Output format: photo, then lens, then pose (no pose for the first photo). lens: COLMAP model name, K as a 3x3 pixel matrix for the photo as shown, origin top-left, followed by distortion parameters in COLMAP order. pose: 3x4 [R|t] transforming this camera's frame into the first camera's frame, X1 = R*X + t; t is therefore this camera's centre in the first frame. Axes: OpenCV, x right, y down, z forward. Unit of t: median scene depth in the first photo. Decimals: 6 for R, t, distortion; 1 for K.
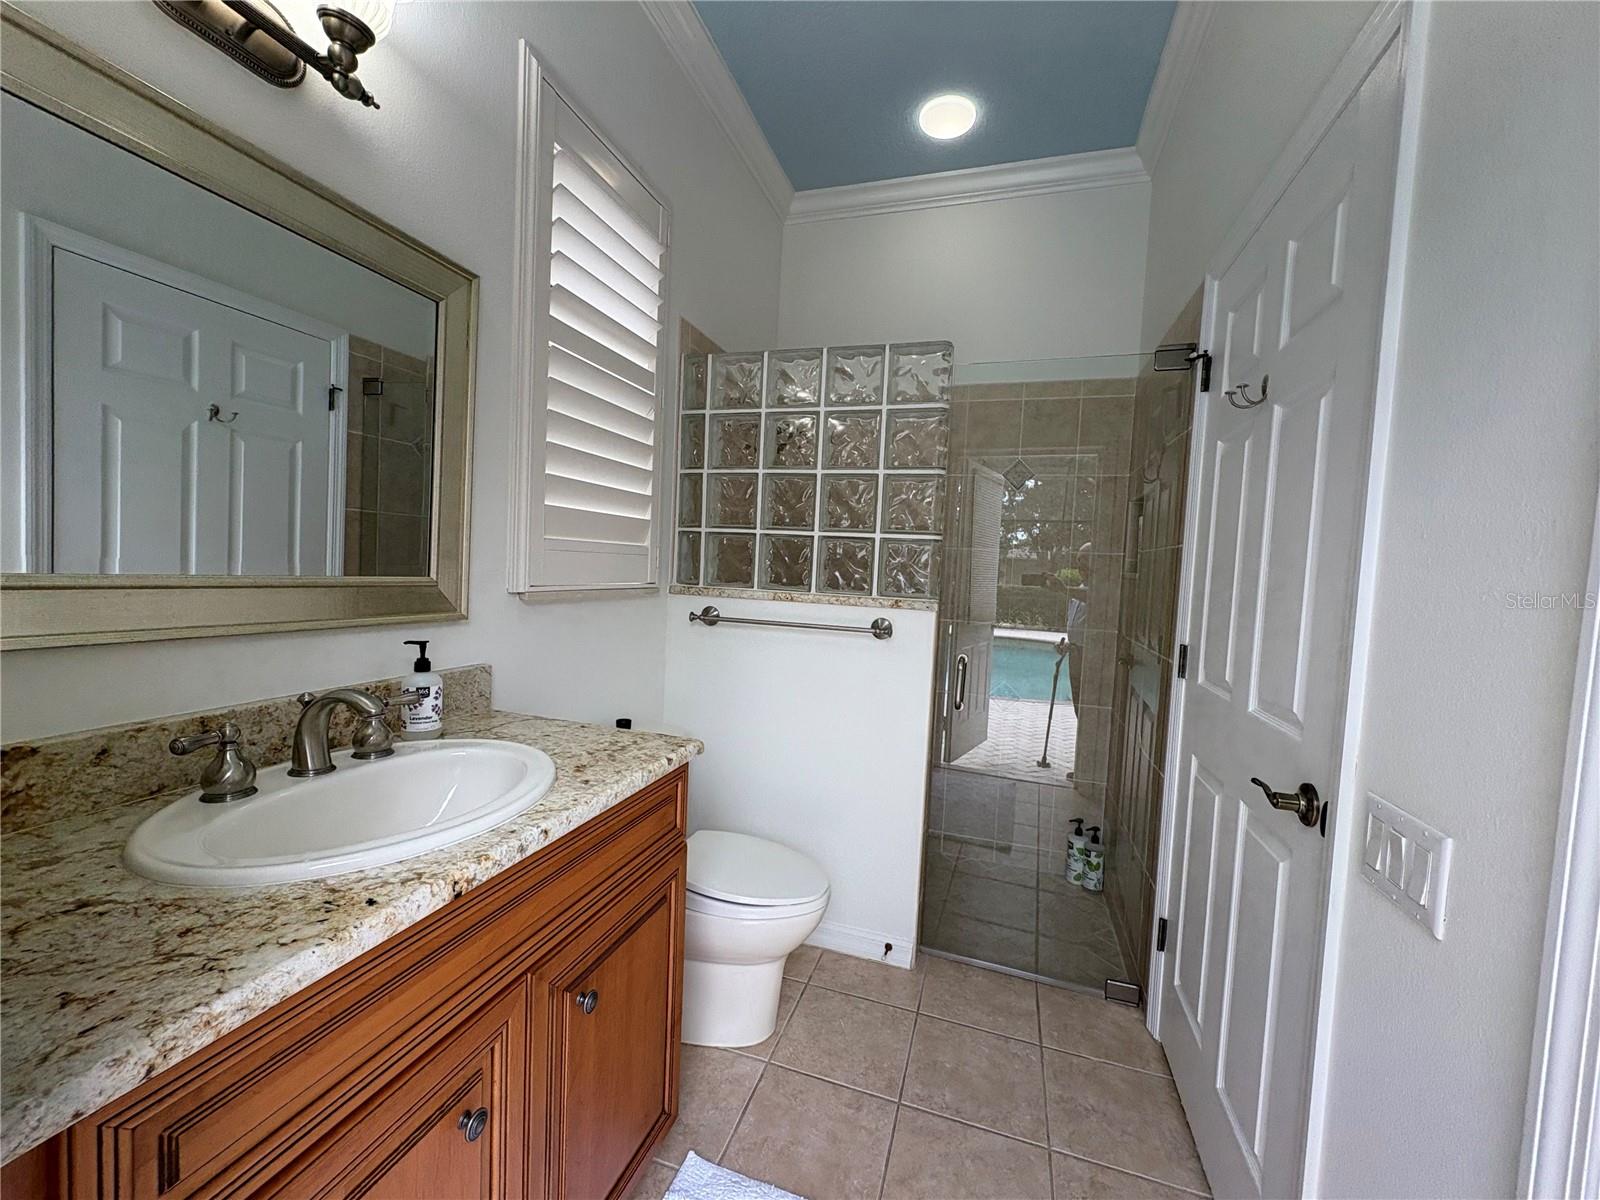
lens RADIAL K [[637.2, 0, 800.0], [0, 637.2, 600.0], [0, 0, 1]] dist [0.000298, 0.000295]
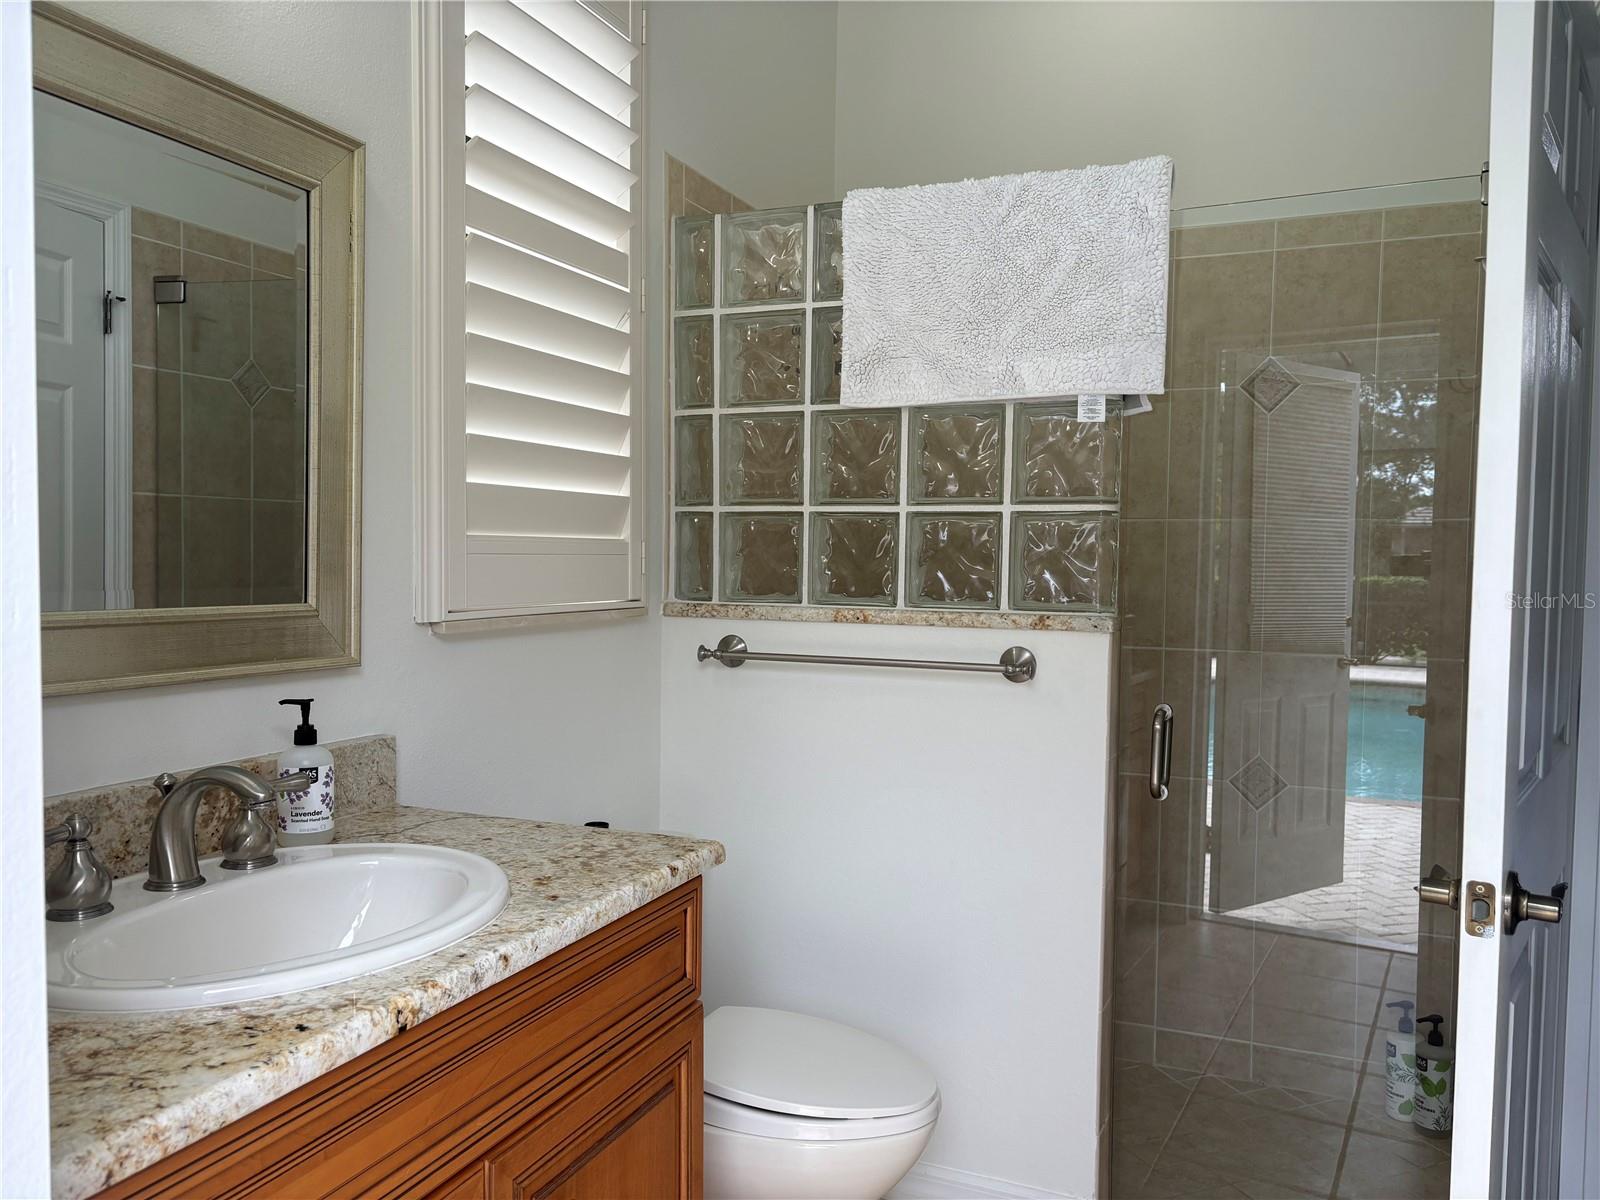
lens RADIAL K [[1205.4, 0, 802.3], [0, 1205.4, 607.1], [0, 0, 1]] dist [0.081272, -0.098565]
pose [[0.995989, -0.030814, -0.084000, 0.041863], [0.029908, 0.999480, -0.012021, -0.001622], [0.084327, 0.009460, 0.996393, -0.239649]]
